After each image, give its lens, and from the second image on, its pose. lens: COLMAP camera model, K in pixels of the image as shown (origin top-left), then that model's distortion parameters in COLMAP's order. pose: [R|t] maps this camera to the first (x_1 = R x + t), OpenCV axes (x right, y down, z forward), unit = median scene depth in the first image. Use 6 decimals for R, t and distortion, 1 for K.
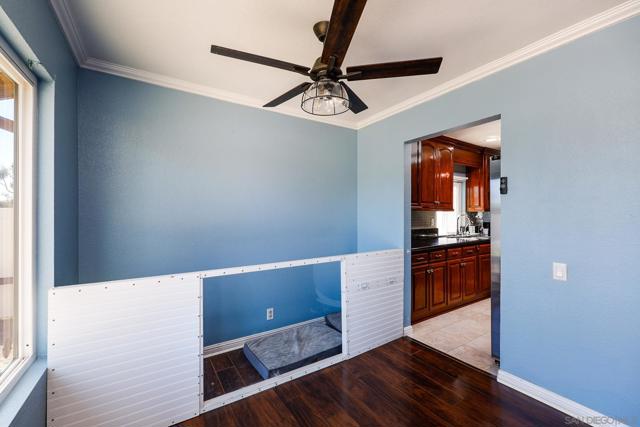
lens RADIAL K [[267.9, 0, 326.2], [0, 267.9, 213.1], [0, 0, 1]] dist [-0.000101, -0.000014]
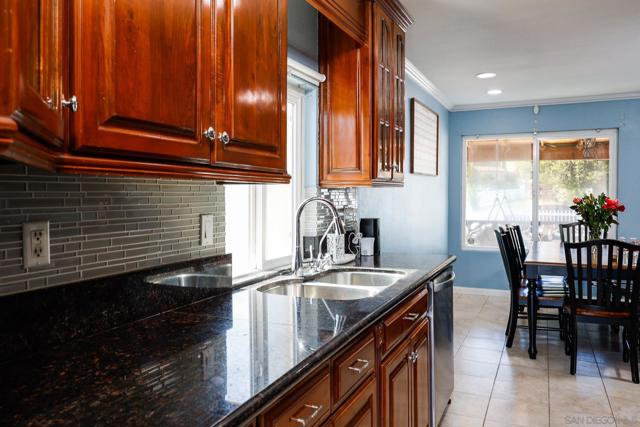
lens RADIAL K [[488.2, 0, 320.0], [0, 488.2, 213.5], [0, 0, 1]] dist [-0.002942, -0.000059]
pose [[0.856507, -0.019617, 0.515763, 0.240791], [-0.003188, 0.999057, 0.043293, -0.000164], [-0.516126, -0.038725, 0.855637, 0.536629]]
